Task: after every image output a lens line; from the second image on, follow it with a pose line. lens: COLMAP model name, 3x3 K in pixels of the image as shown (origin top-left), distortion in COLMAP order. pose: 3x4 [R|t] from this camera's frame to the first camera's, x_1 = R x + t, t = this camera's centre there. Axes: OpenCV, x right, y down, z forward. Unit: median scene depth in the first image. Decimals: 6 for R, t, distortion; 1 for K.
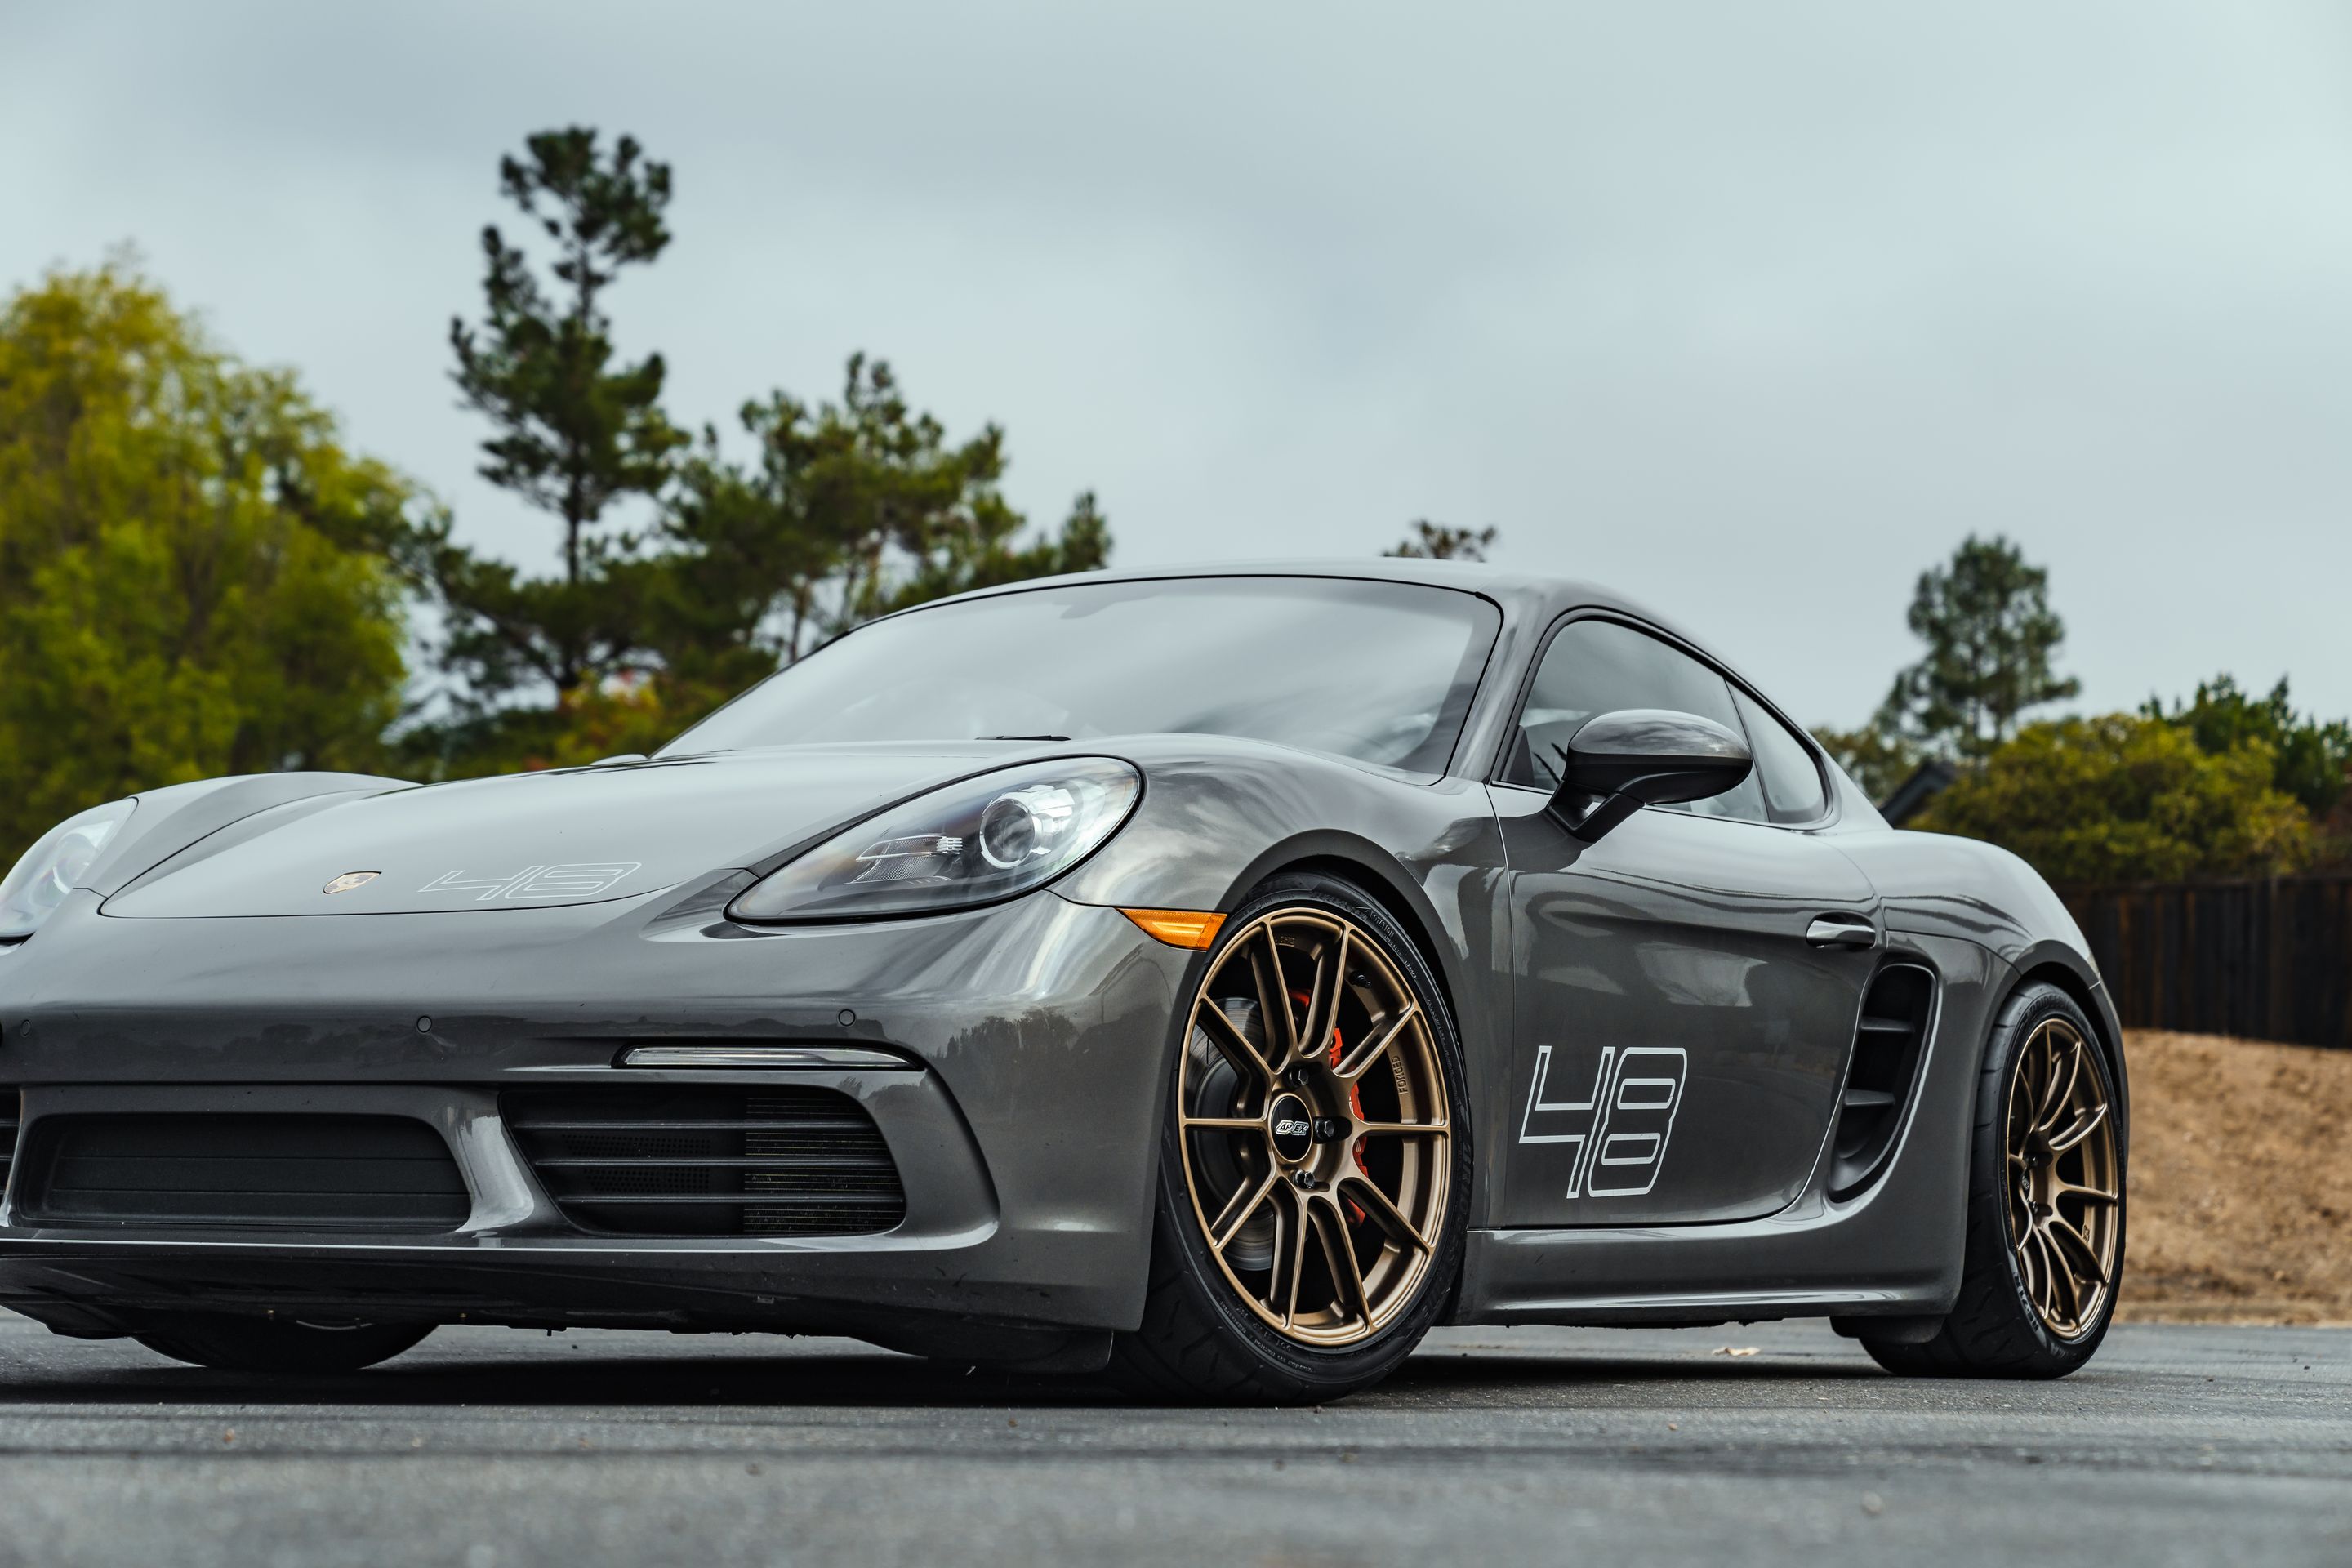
lens RADIAL K [[4738.5, 0, 1210.4], [0, 4738.5, 785.2], [0, 0, 1]] dist [0.022630, 0.121426]
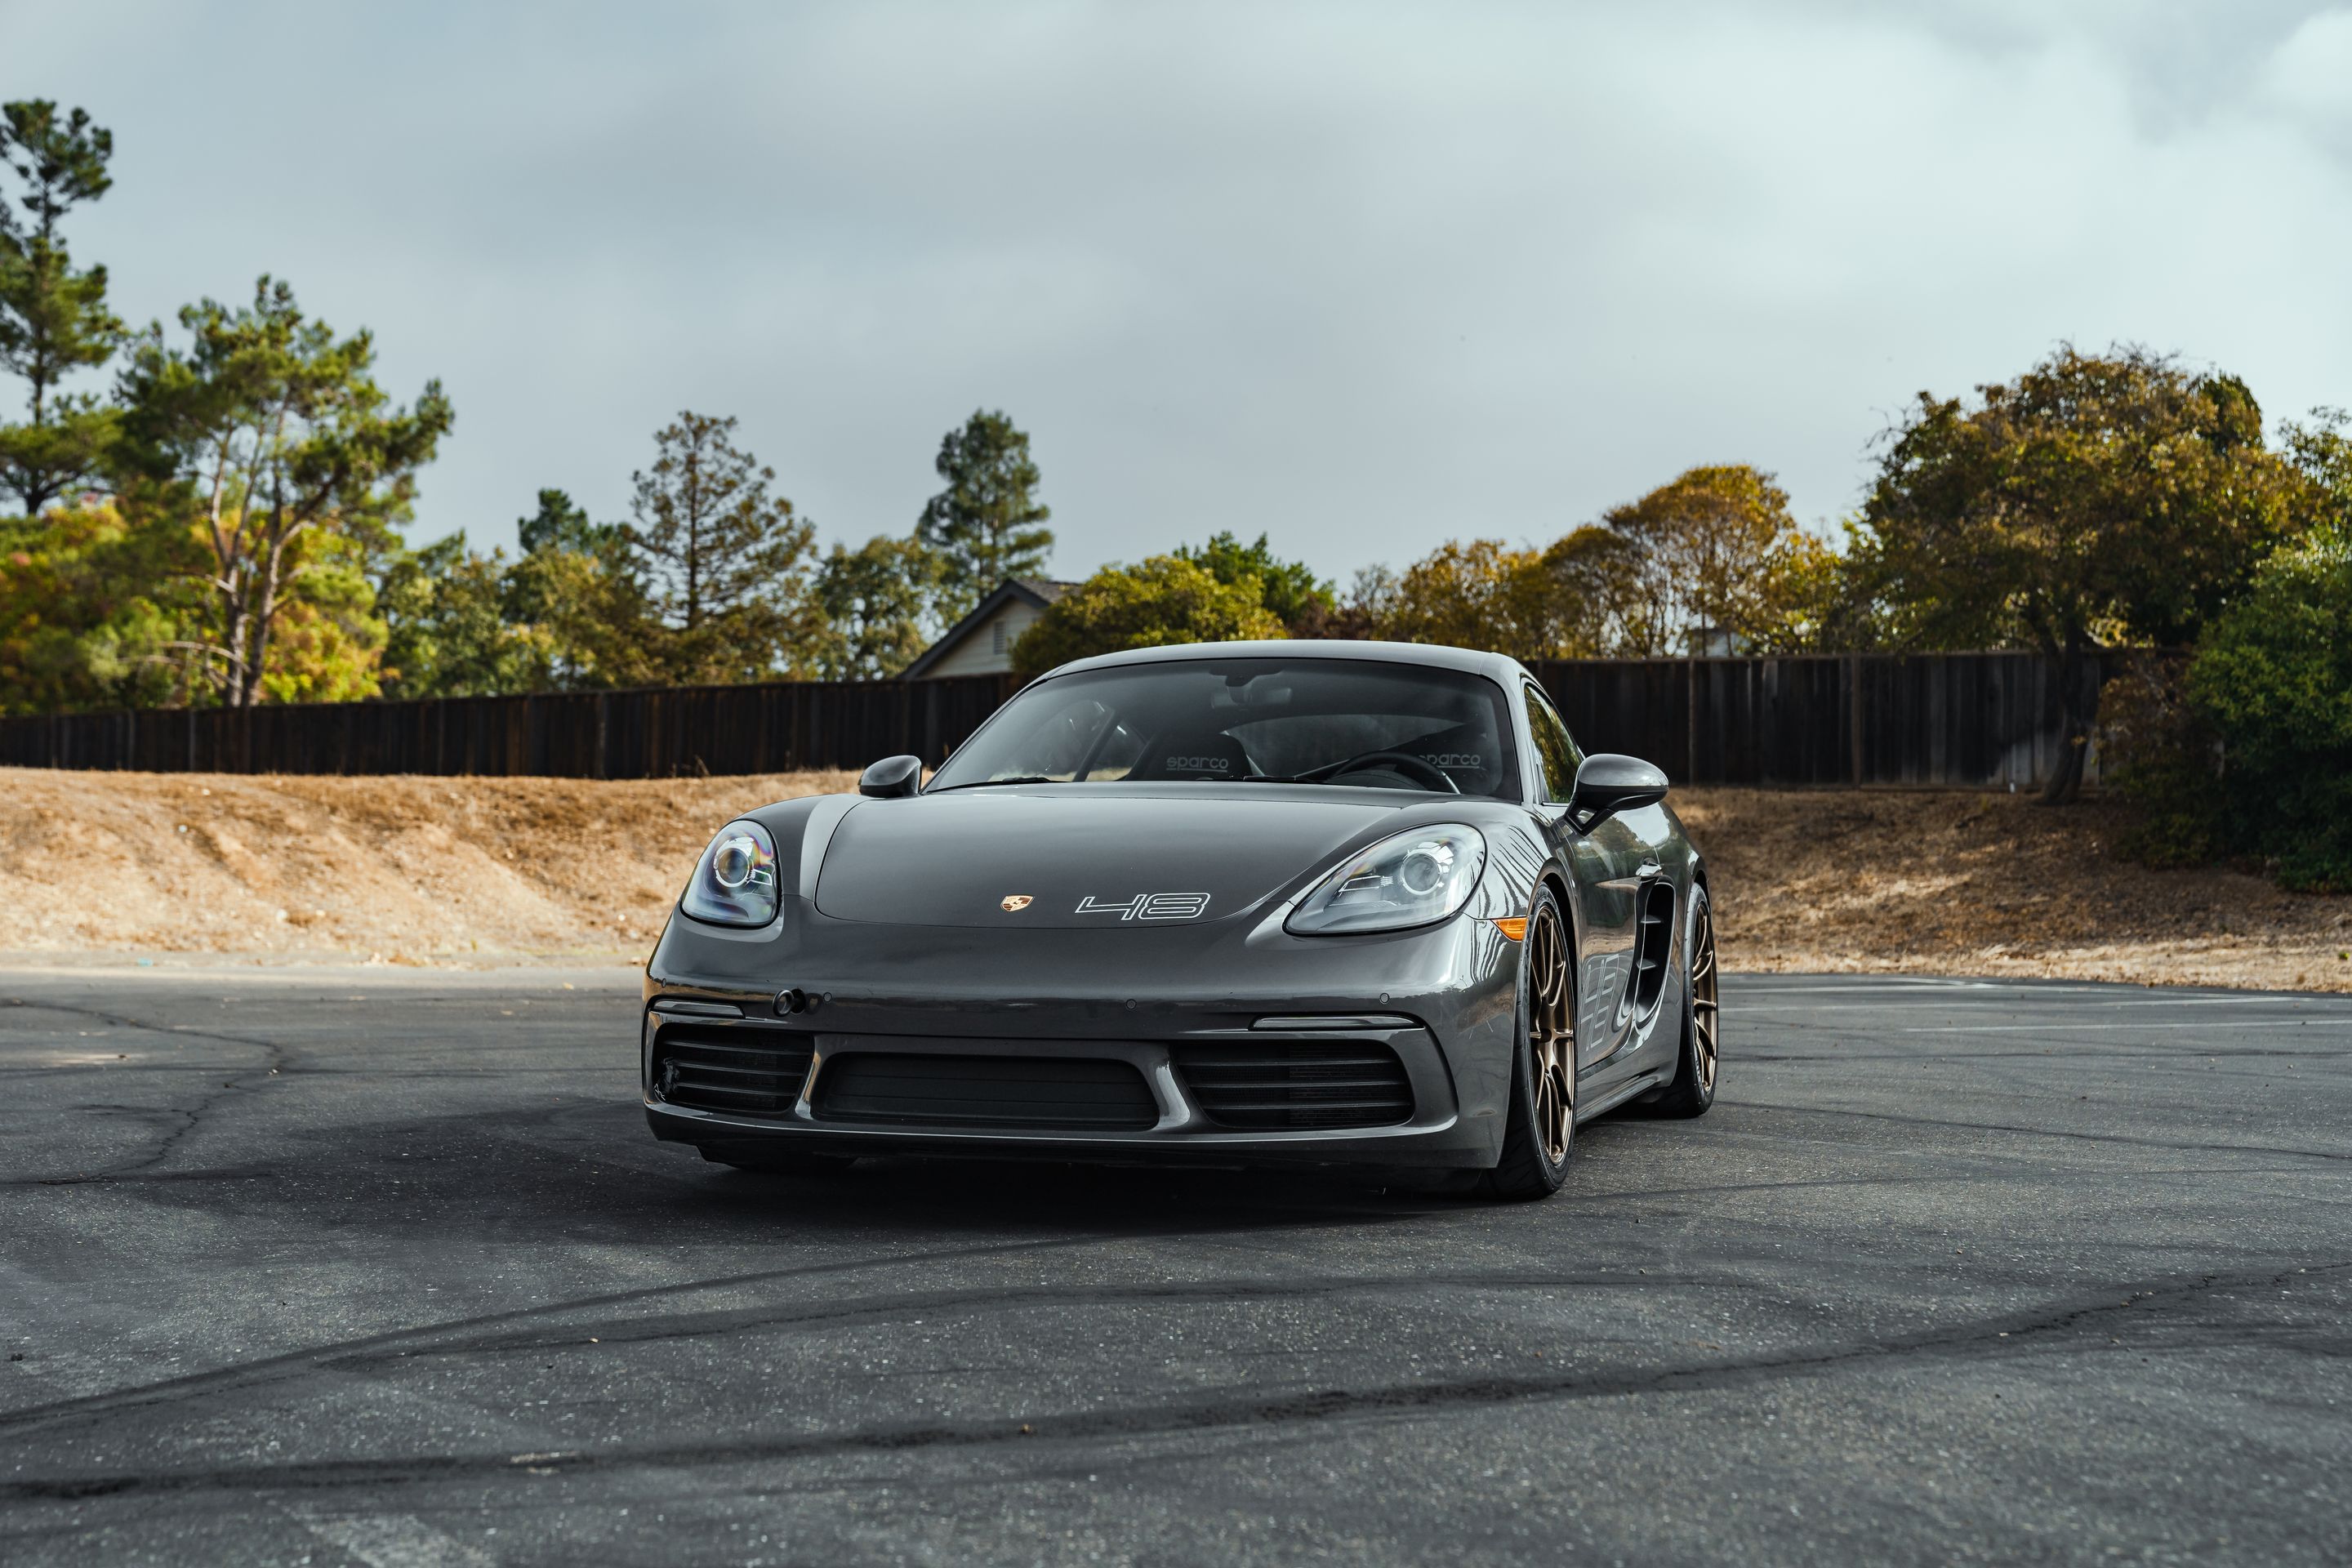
lens RADIAL K [[3189.5, 0, 1176.0], [0, 3189.5, 784.0], [0, 0, 1]] dist [0.001301, 0.027484]
pose [[0.971225, 0.001051, 0.238160, -0.037076], [-0.017894, 0.997486, 0.068571, -0.009197], [-0.237489, -0.070860, 0.968802, -0.006387]]
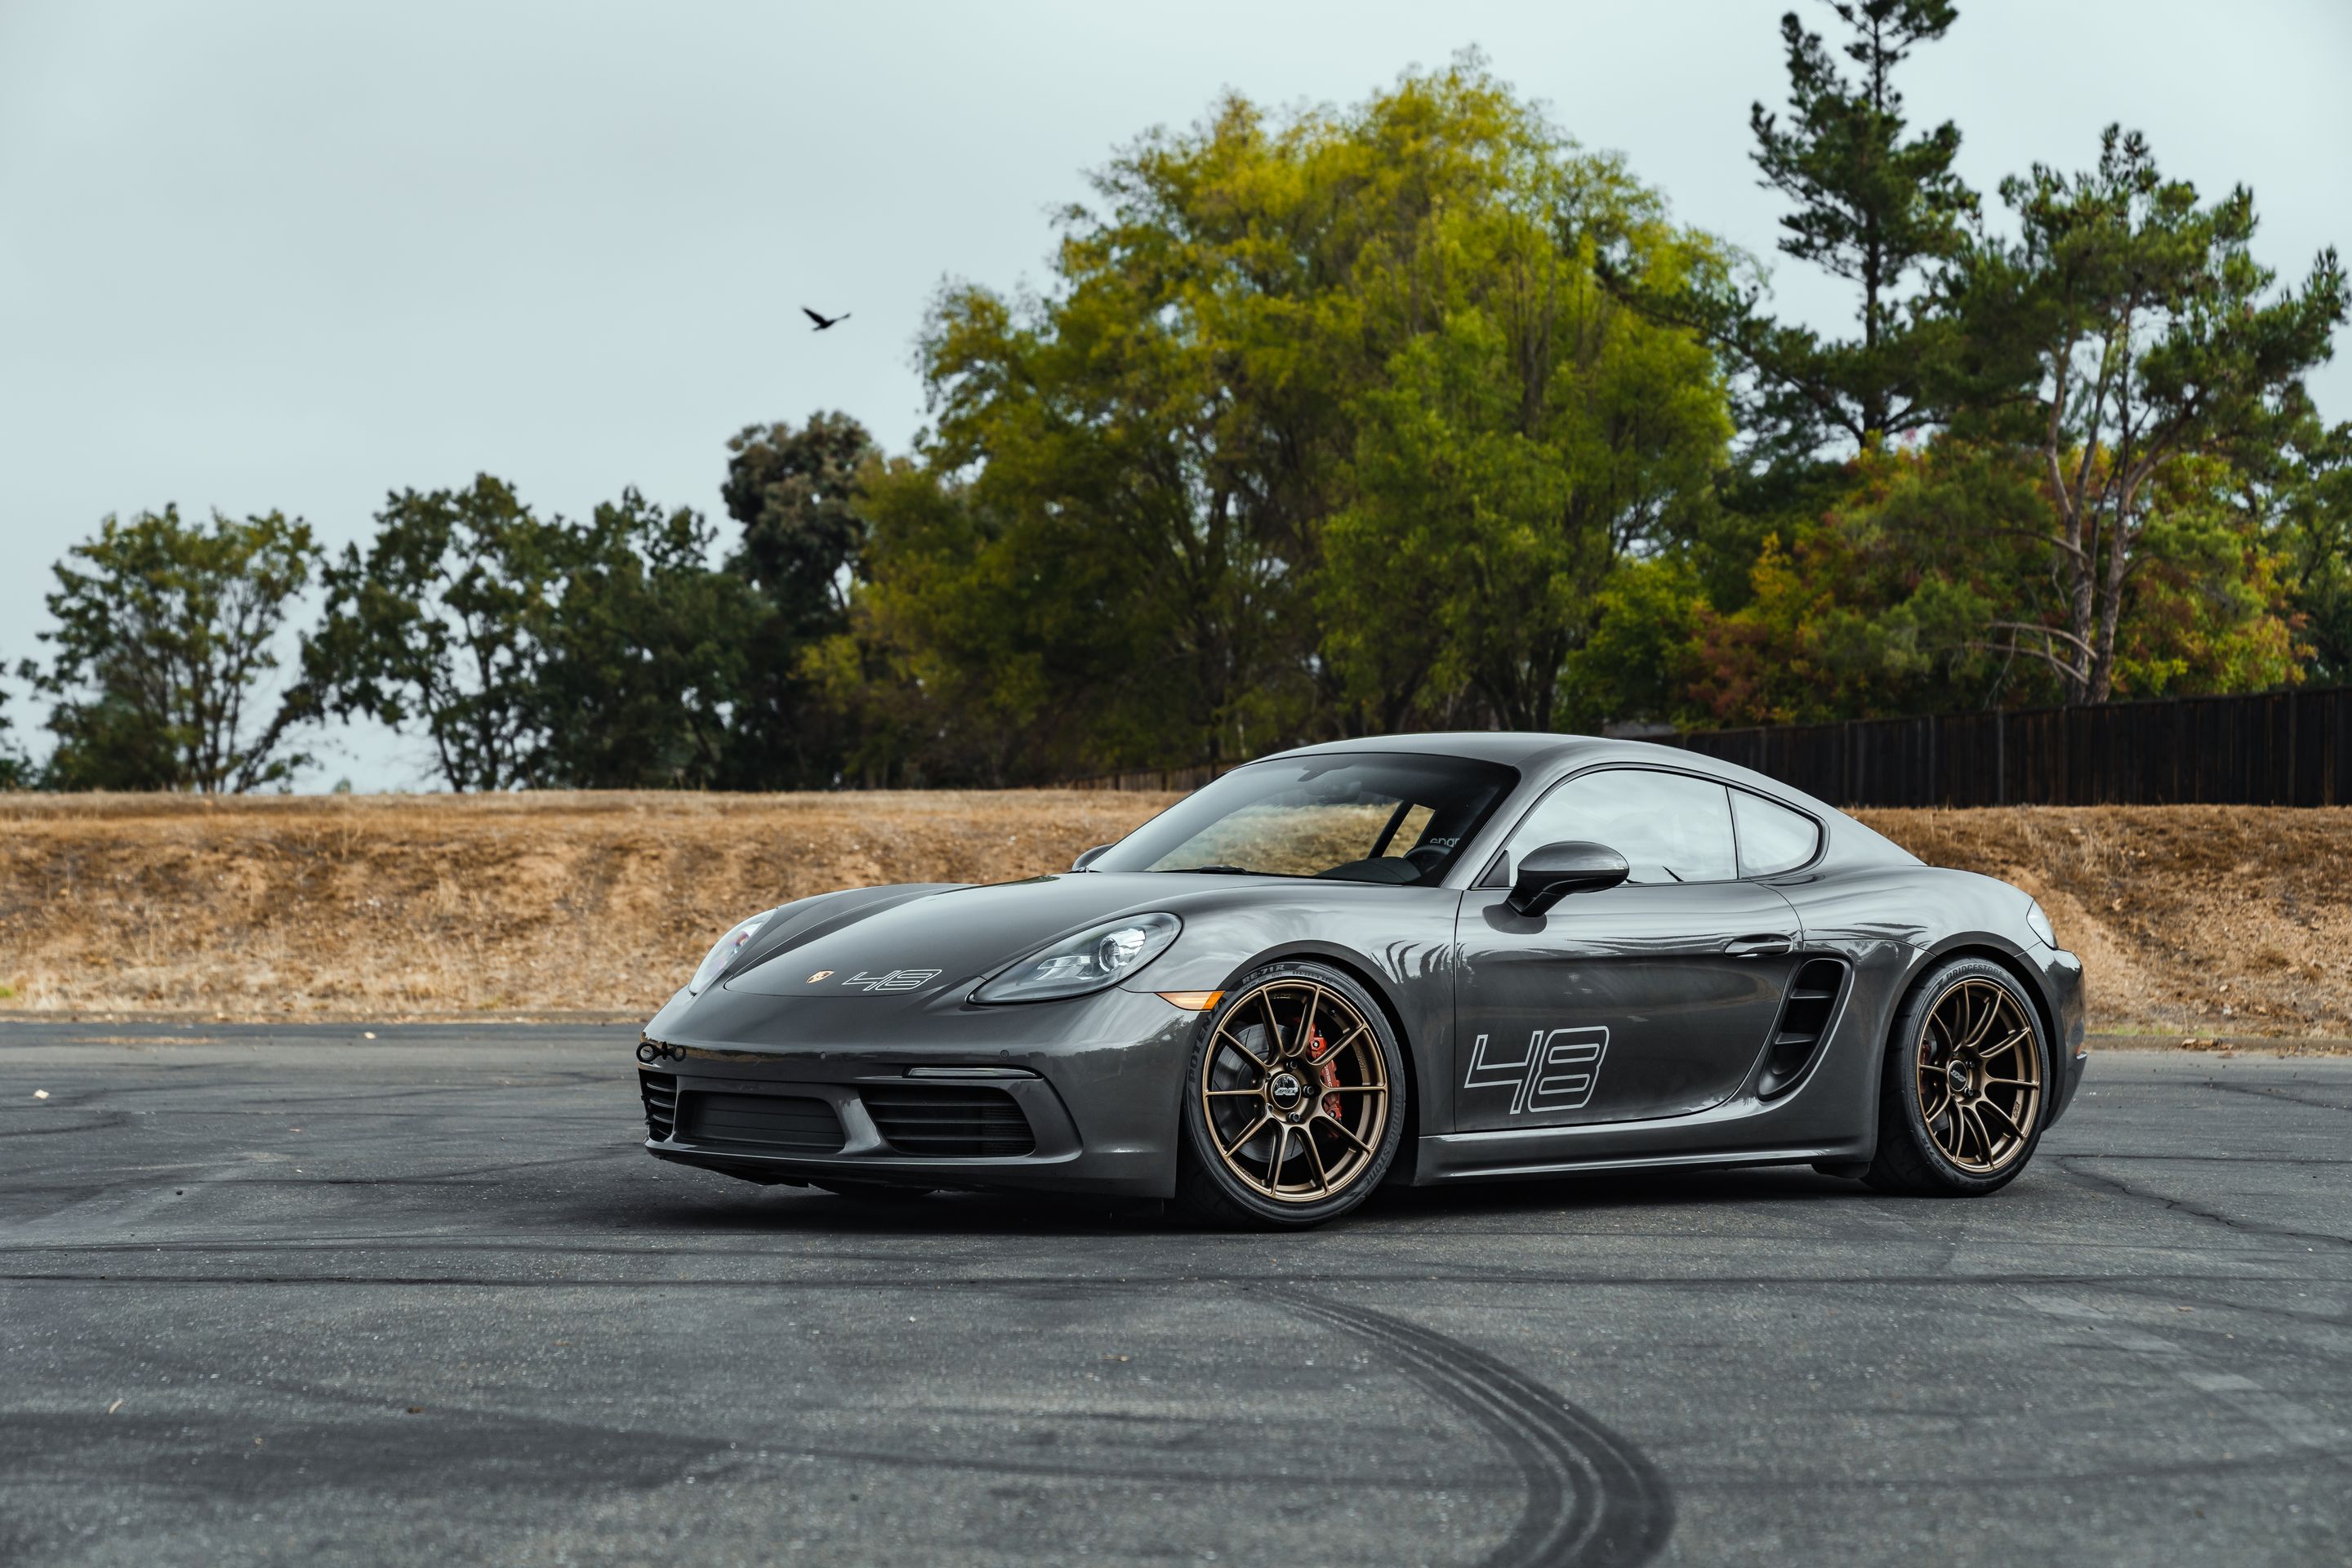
lens RADIAL K [[4738.5, 0, 1210.4], [0, 4738.5, 785.2], [0, 0, 1]] dist [0.022630, 0.121426]
pose [[0.951481, -0.016601, -0.307260, 0.058910], [0.037596, 0.997334, 0.062536, -0.017740], [0.305403, -0.071053, 0.949569, -0.086285]]
